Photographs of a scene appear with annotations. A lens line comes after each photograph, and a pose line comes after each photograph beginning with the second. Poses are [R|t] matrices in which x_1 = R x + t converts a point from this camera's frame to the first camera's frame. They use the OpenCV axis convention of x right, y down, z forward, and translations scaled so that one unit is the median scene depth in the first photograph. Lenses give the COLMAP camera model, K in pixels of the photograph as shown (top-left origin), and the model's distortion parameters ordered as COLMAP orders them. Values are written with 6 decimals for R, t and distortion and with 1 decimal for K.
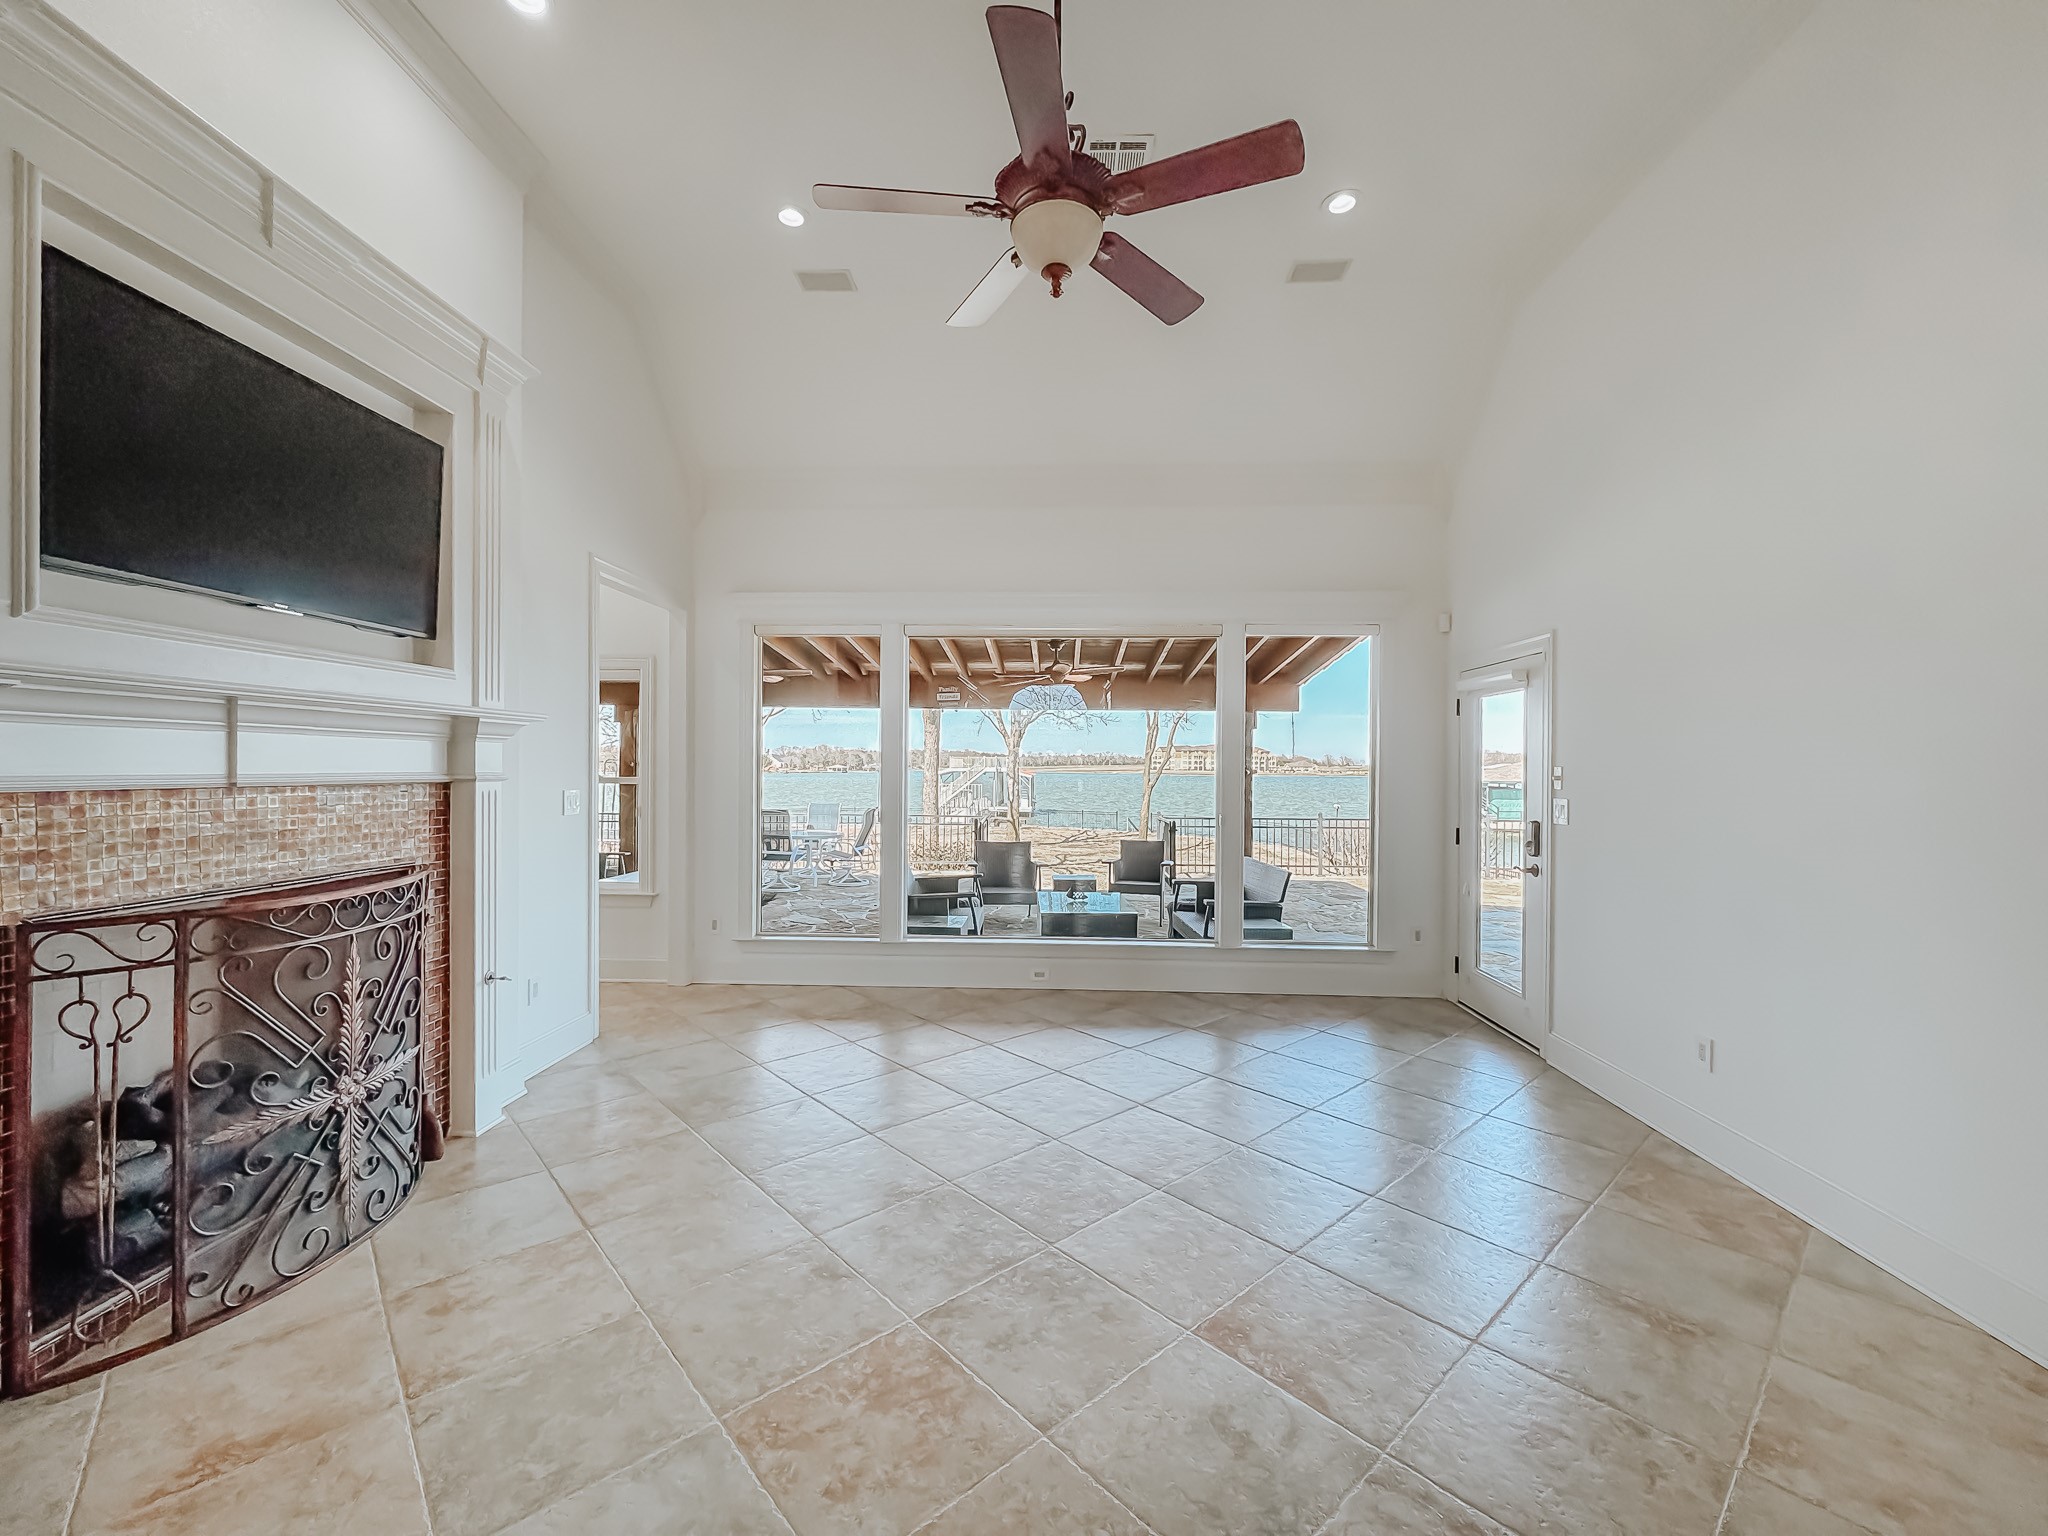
lens RADIAL K [[822.4, 0, 1018.3], [0, 822.4, 769.2], [0, 0, 1]] dist [-0.005388, 0.000526]
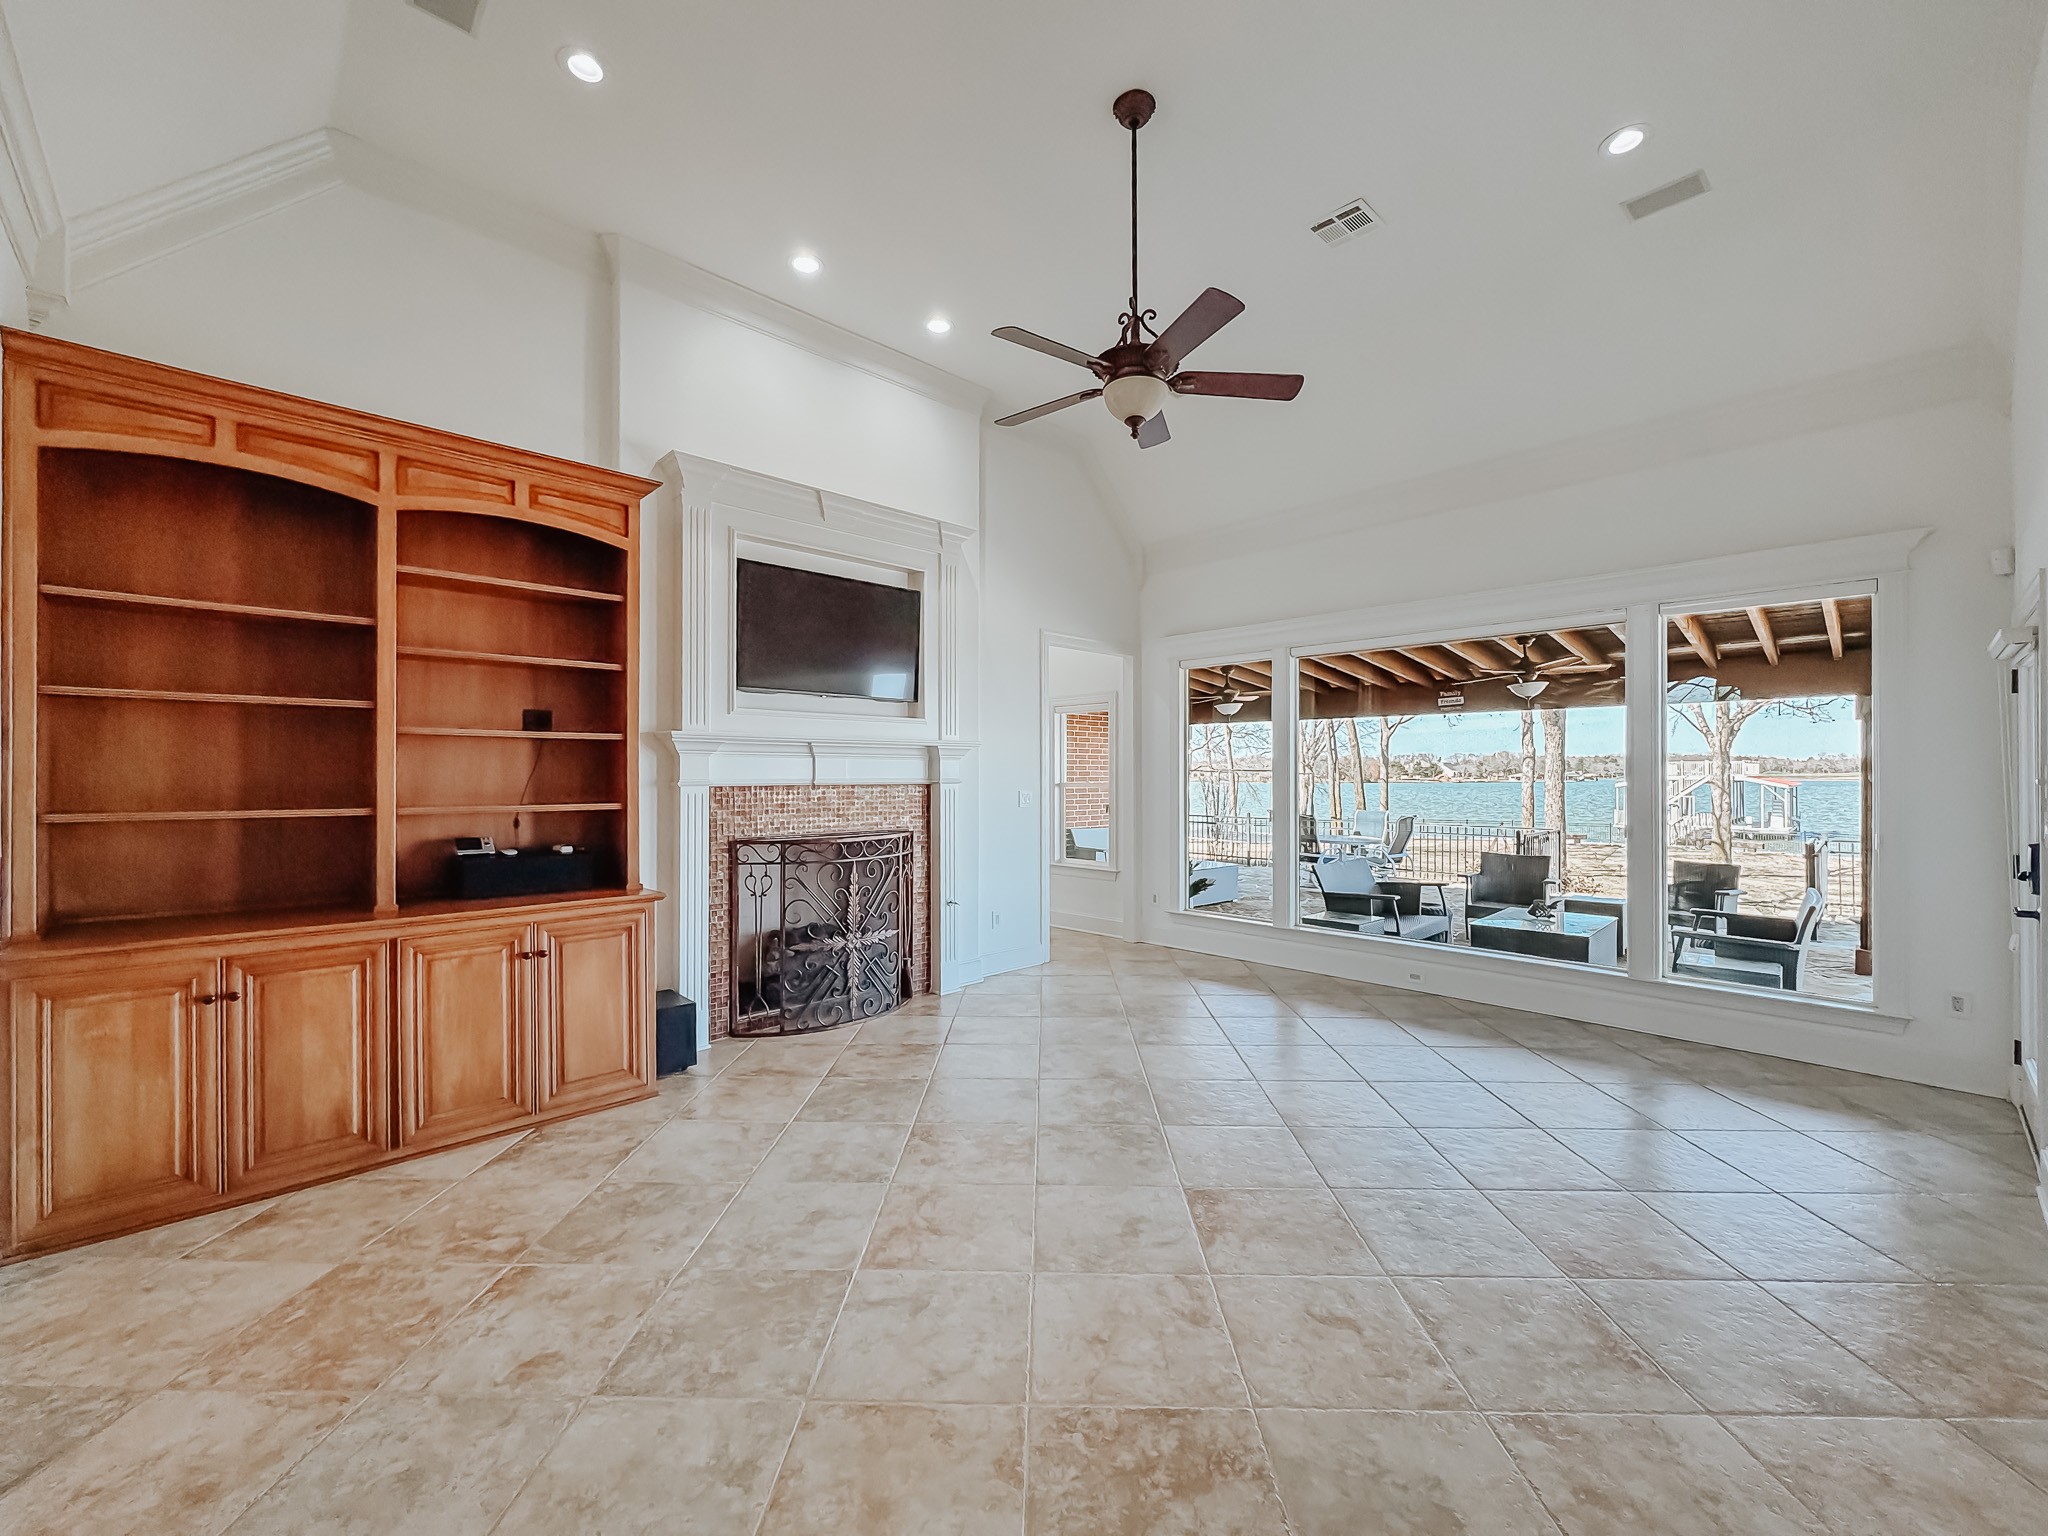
lens RADIAL K [[822.4, 0, 1042.3], [0, 822.4, 767.8], [0, 0, 1]] dist [-0.005388, 0.000526]
pose [[0.737365, -0.014029, -0.675349, 0.624287], [0.004738, 0.999867, -0.015596, 0.009088], [0.675478, 0.008300, 0.737333, -0.103386]]
